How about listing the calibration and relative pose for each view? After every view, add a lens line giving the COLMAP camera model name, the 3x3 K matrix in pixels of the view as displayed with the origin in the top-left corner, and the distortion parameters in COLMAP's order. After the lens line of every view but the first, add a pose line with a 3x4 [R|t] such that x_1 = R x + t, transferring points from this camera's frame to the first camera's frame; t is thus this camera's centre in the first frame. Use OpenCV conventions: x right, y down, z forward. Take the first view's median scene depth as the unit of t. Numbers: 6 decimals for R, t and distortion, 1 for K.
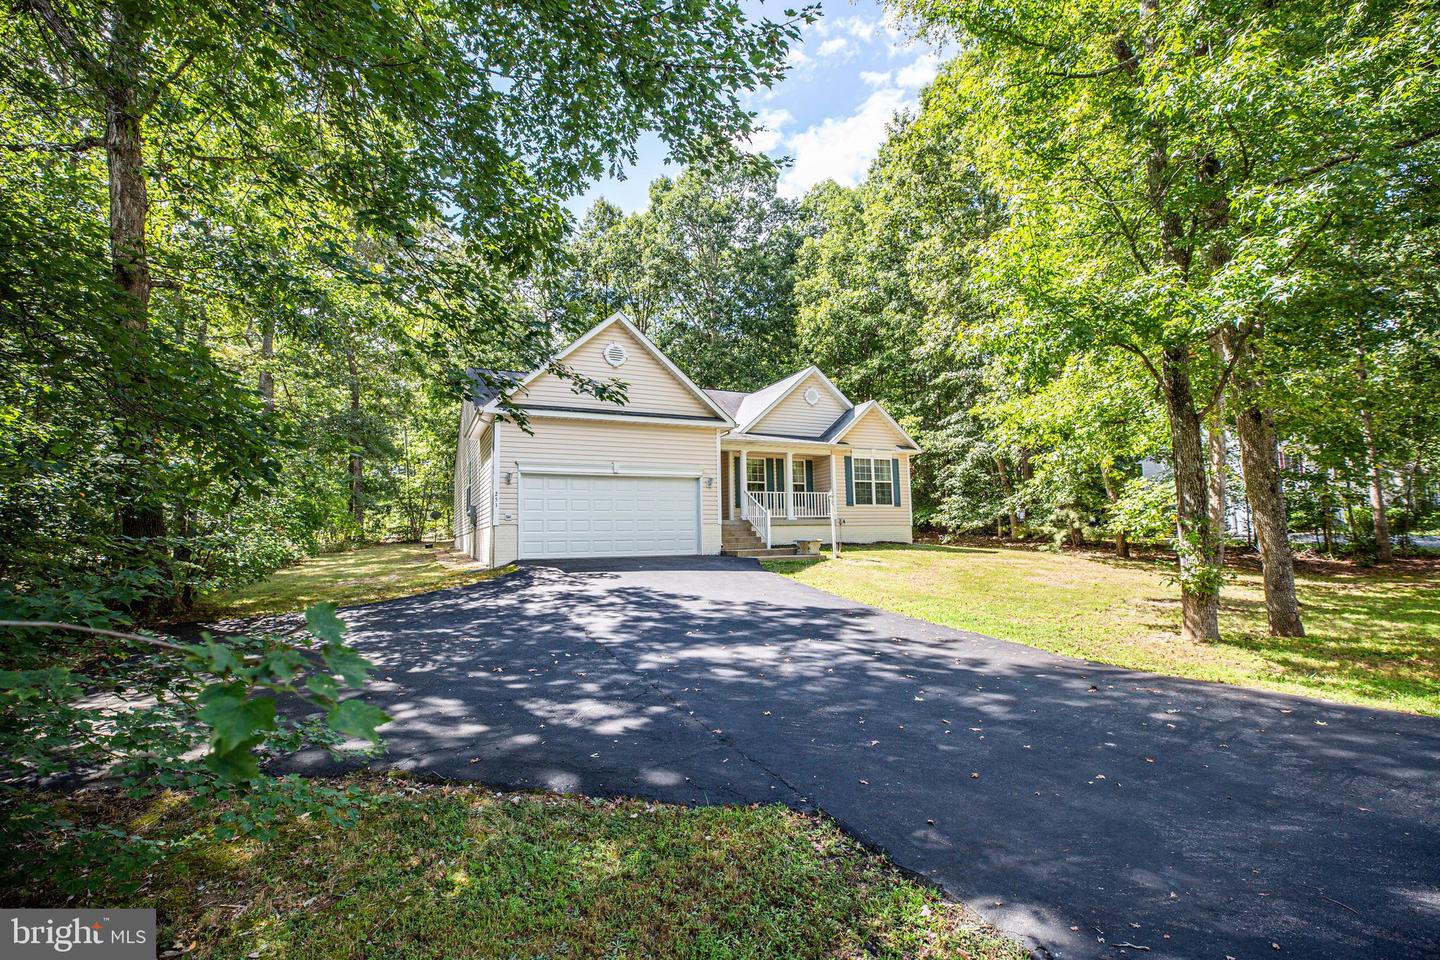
lens RADIAL K [[666.2, 0, 694.2], [0, 666.2, 493.9], [0, 0, 1]] dist [-0.008698, 0.008521]
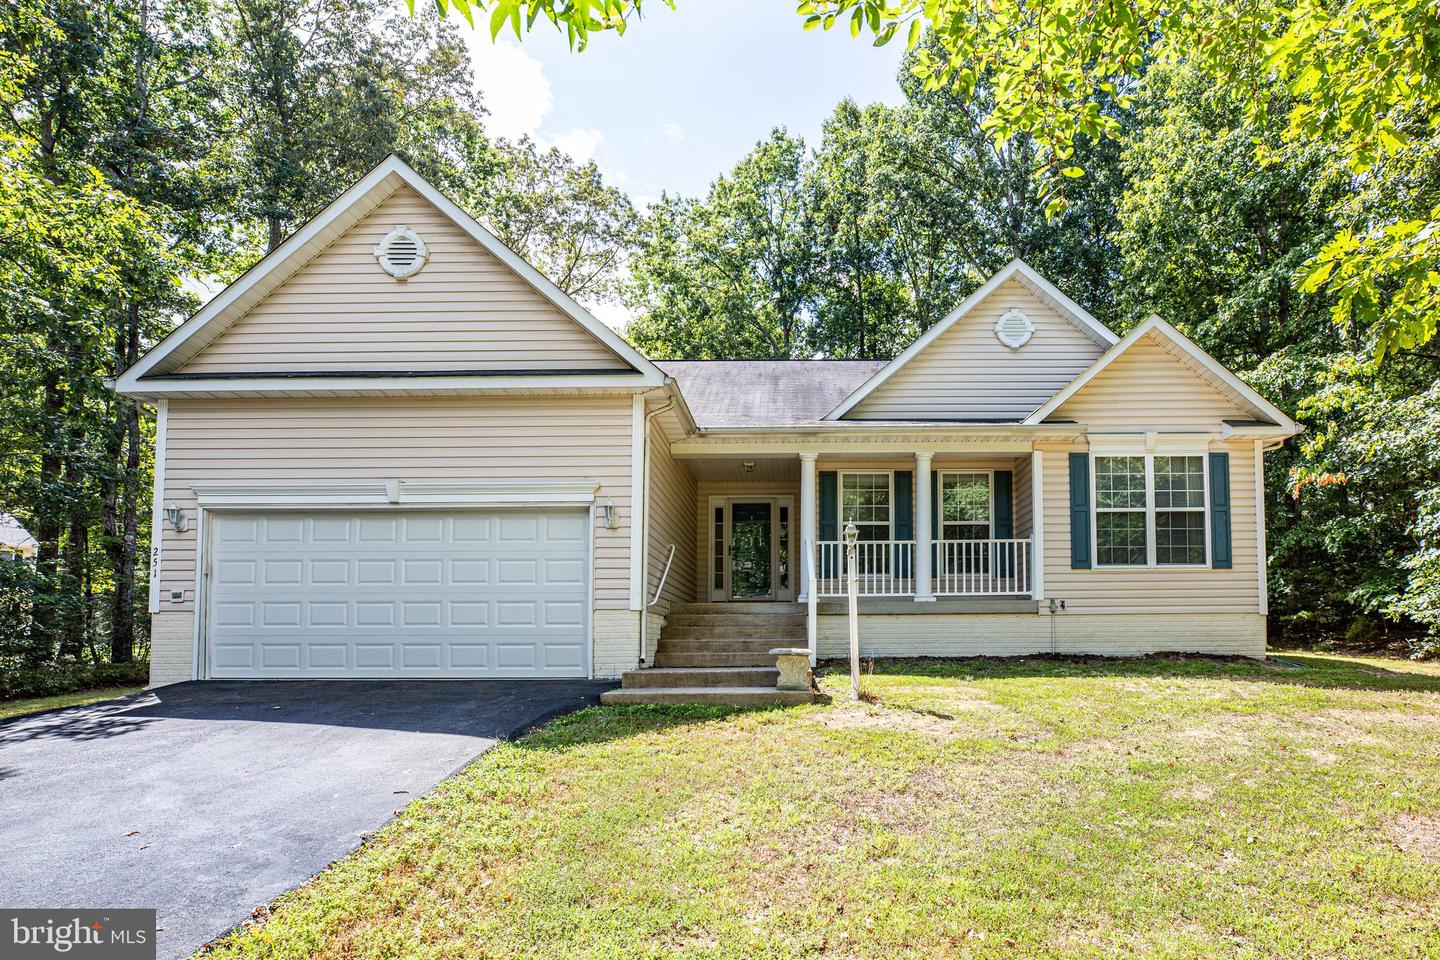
lens RADIAL K [[864.8, 0, 750.3], [0, 864.8, 618.8], [0, 0, 1]] dist [0.000387, 0.000196]
pose [[0.905118, 0.001436, -0.425158, 0.278041], [0.019108, 0.998846, 0.044053, 0.021594], [0.424731, -0.047997, 0.904046, 0.404189]]
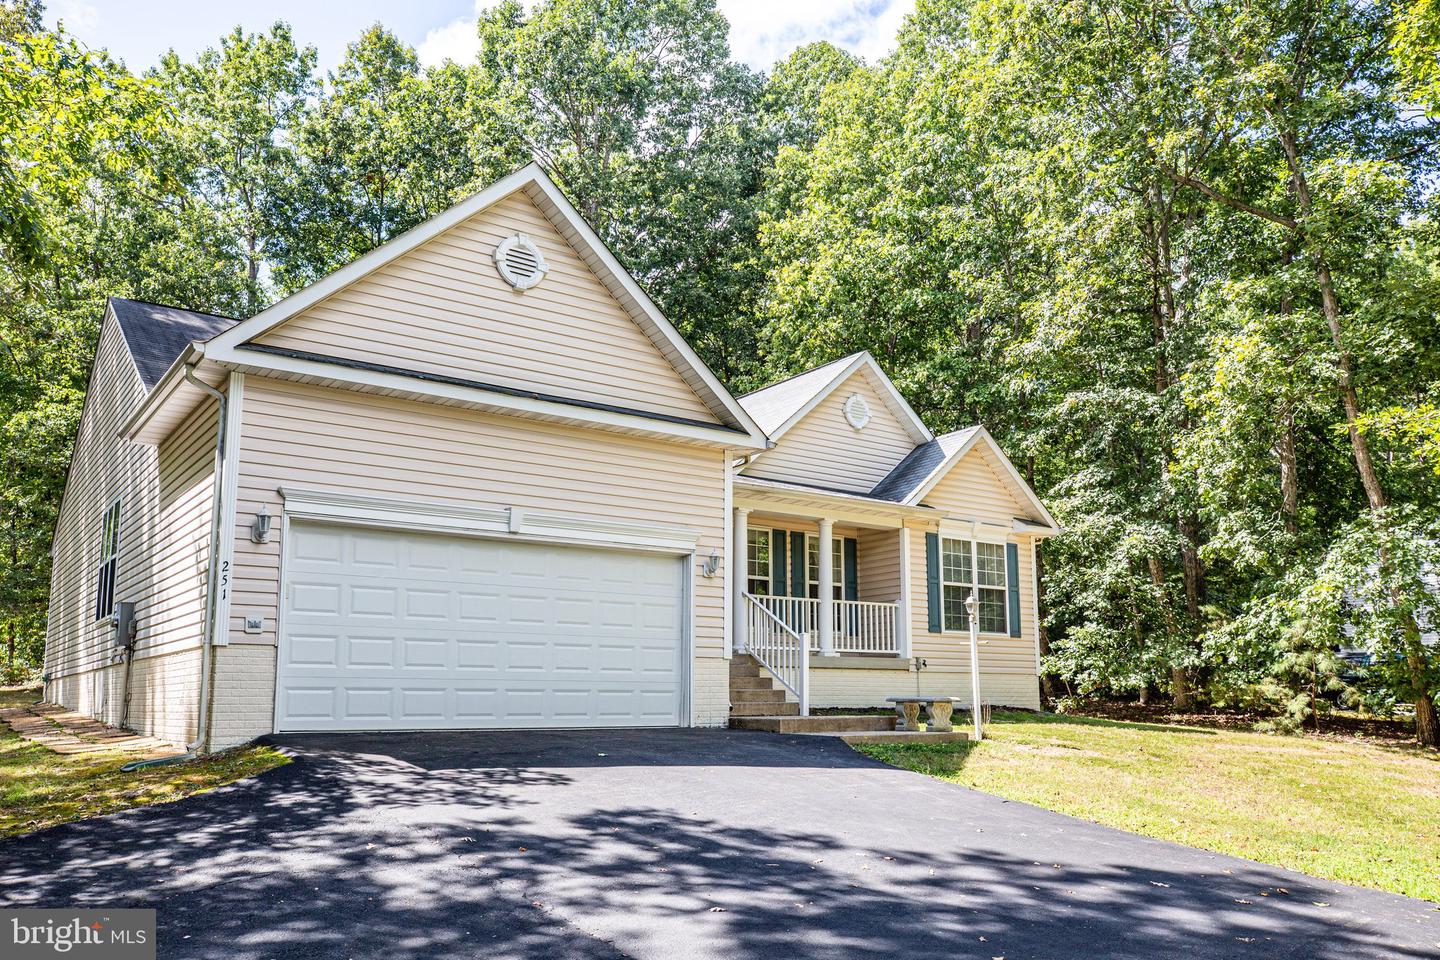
lens RADIAL K [[1151.5, 0, 700.1], [0, 1151.5, 560.8], [0, 0, 1]] dist [0.054401, 0.000764]
pose [[0.981224, 0.043015, 0.188012, -0.102861], [-0.033342, 0.997967, -0.054313, 0.017216], [-0.189966, 0.047024, 0.980664, 0.184397]]
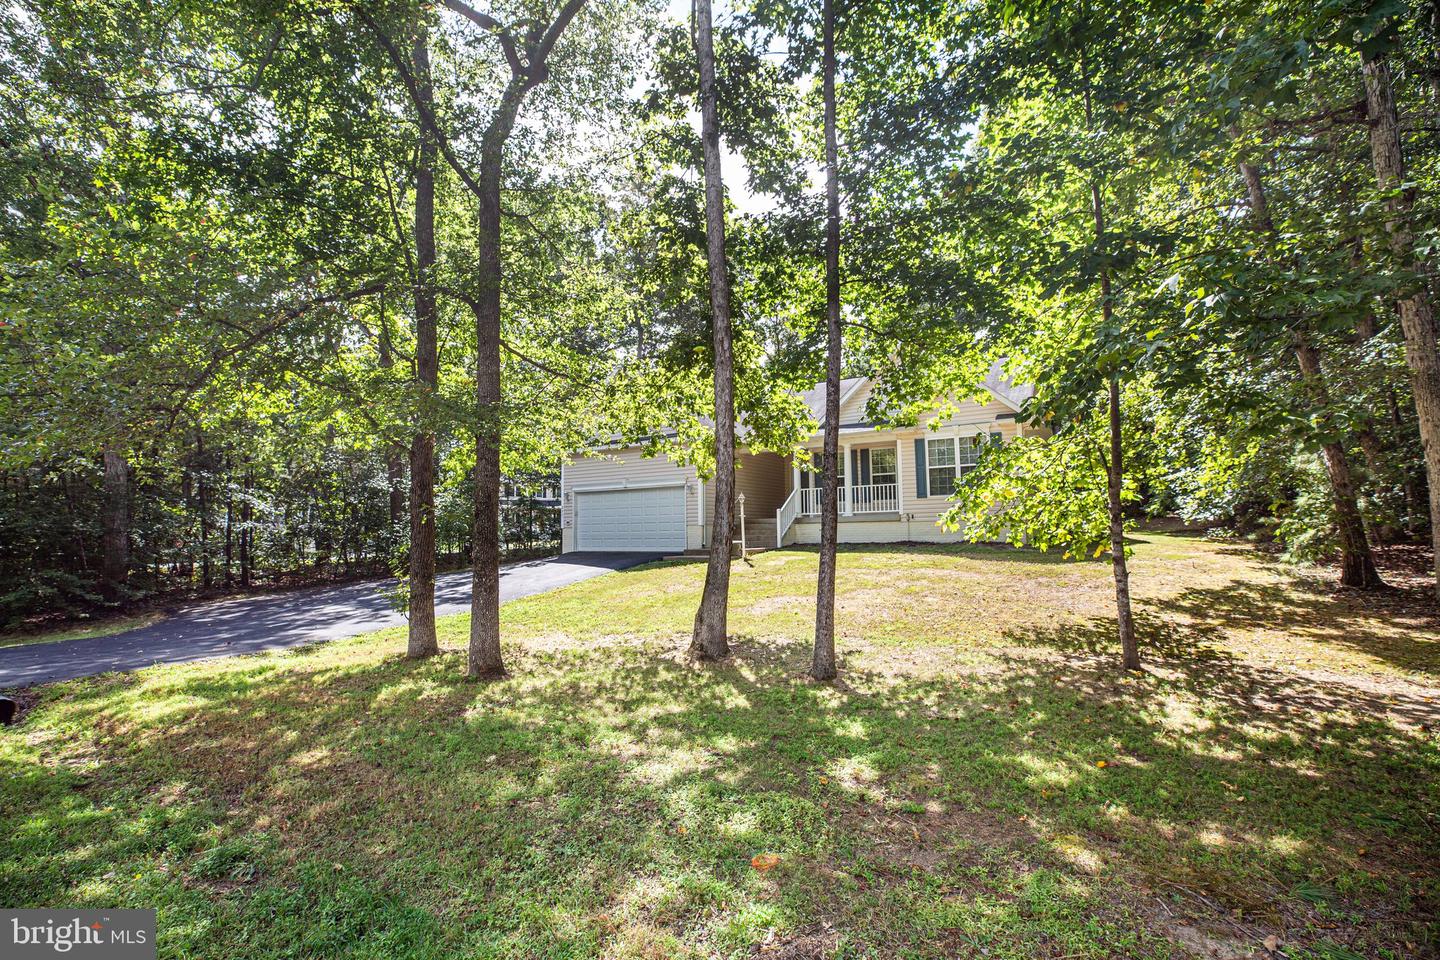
lens RADIAL K [[666.2, 0, 694.2], [0, 666.2, 493.9], [0, 0, 1]] dist [-0.008698, 0.008521]
pose [[0.518758, -0.038484, -0.854055, 0.802107], [0.067364, 0.997720, -0.004041, -0.003172], [0.852263, -0.055436, 0.520168, 0.318799]]
